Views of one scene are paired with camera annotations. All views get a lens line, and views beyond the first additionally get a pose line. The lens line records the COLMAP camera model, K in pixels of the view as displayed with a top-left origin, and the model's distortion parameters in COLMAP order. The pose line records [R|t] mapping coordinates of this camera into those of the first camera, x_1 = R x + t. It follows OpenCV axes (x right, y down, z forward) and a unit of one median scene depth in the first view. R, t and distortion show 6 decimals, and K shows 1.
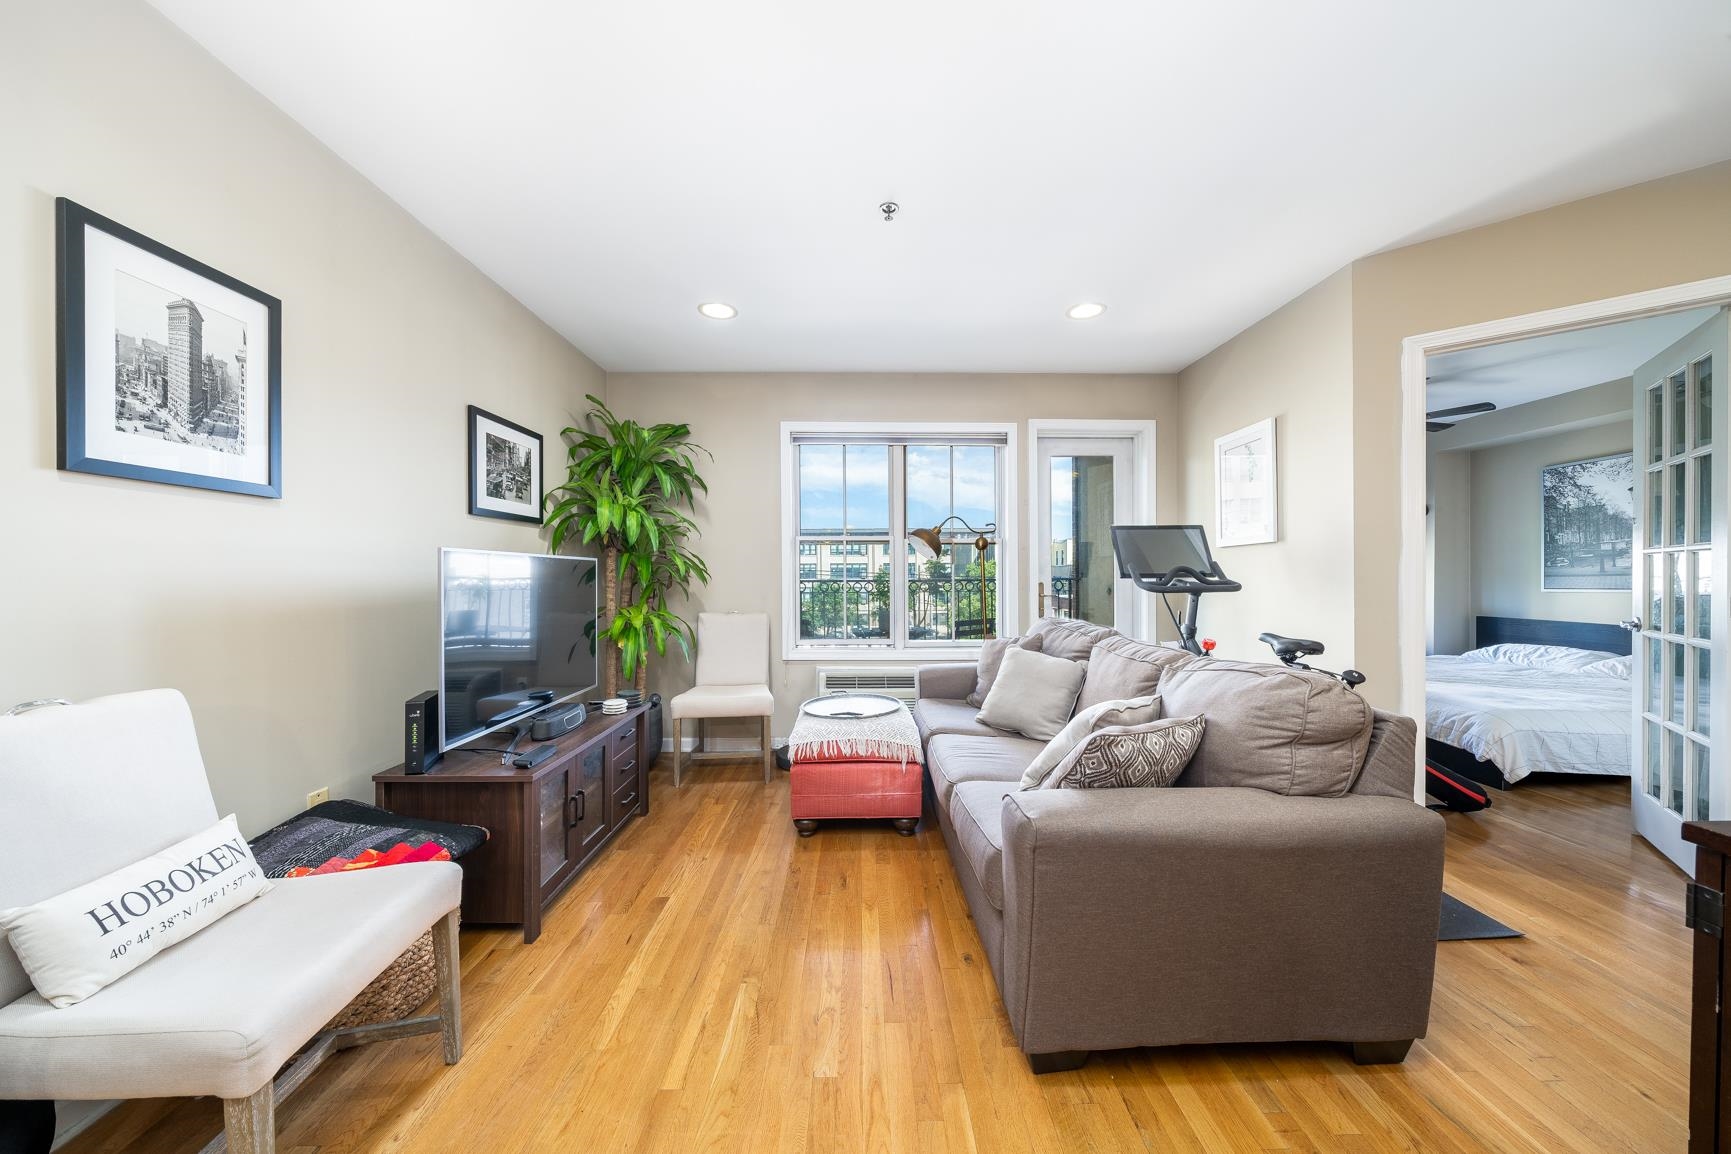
lens RADIAL K [[574.9, 0, 863.0], [0, 574.9, 580.2], [0, 0, 1]] dist [0.000380, -0.003735]
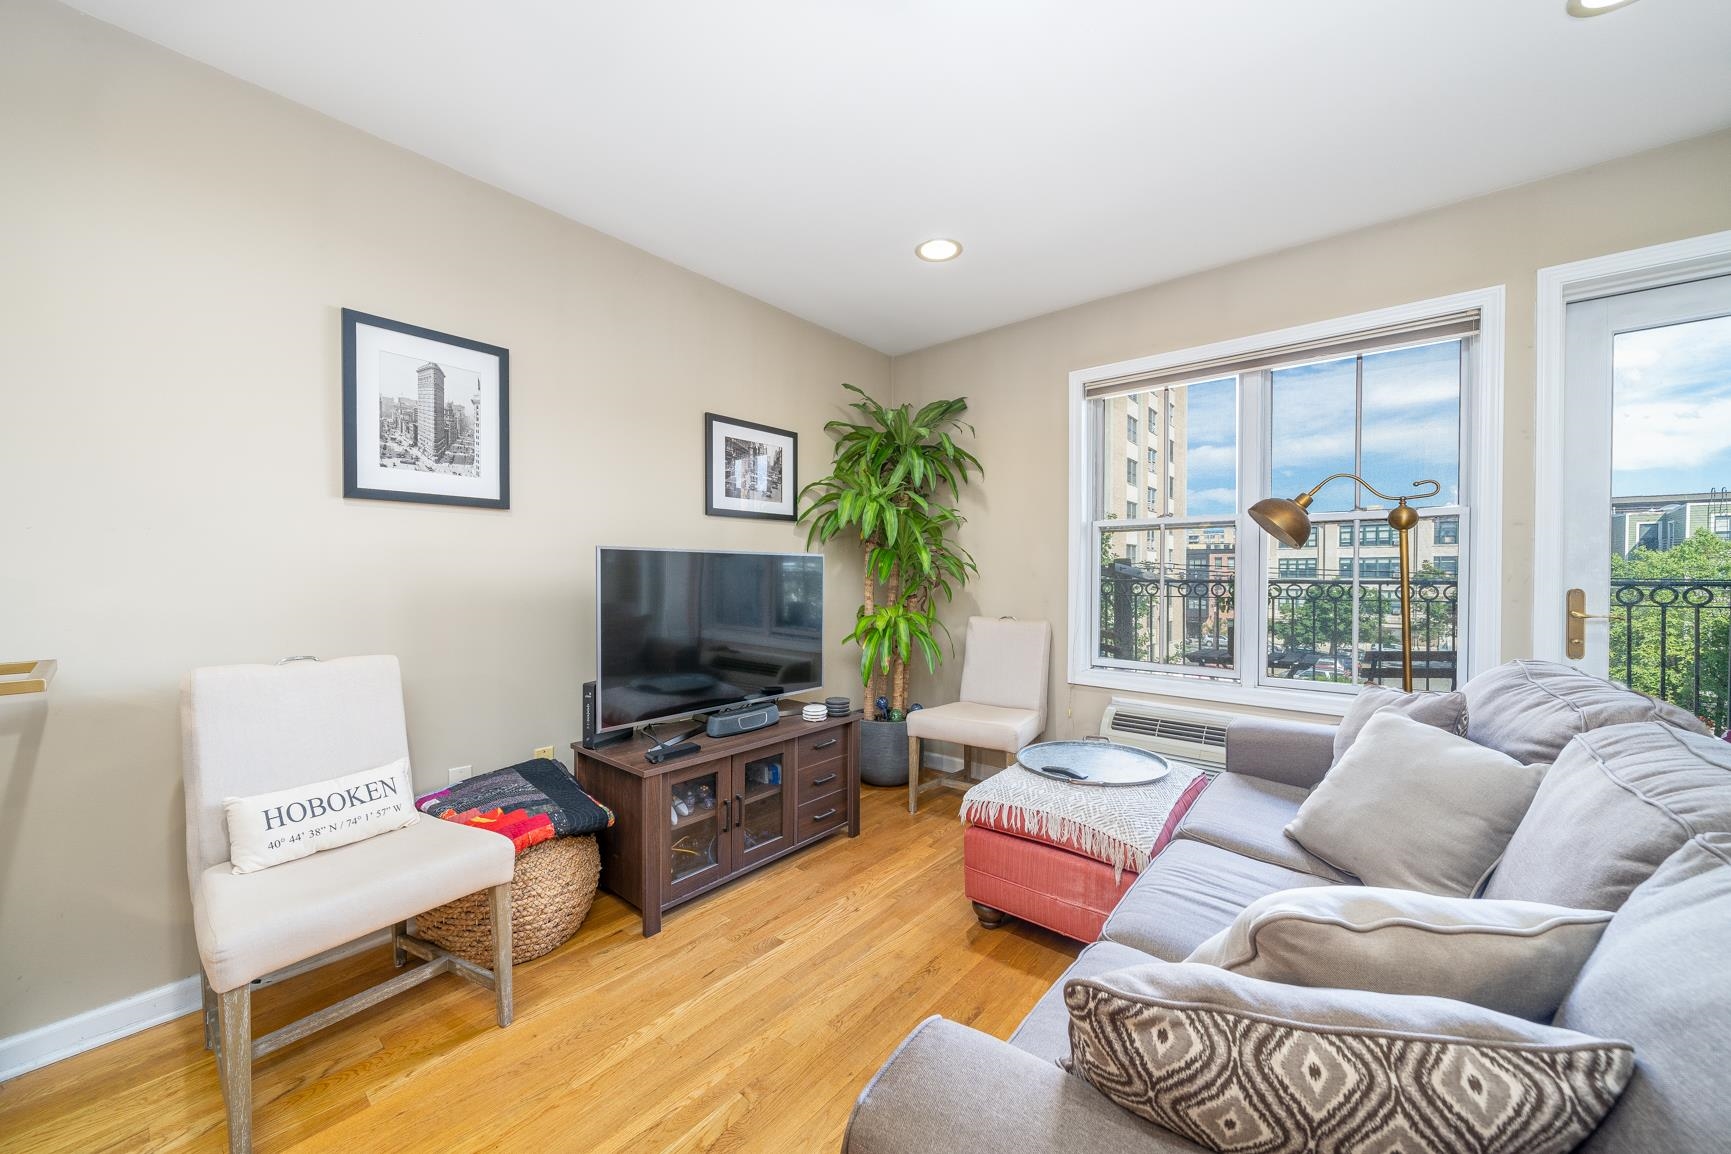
lens RADIAL K [[620.6, 0, 869.7], [0, 620.6, 583.9], [0, 0, 1]] dist [0.000620, -0.000133]
pose [[0.769216, 0.015772, -0.638794, 0.418177], [-0.008696, 0.999861, 0.014216, -0.006454], [0.638930, -0.005381, 0.769246, 0.427056]]
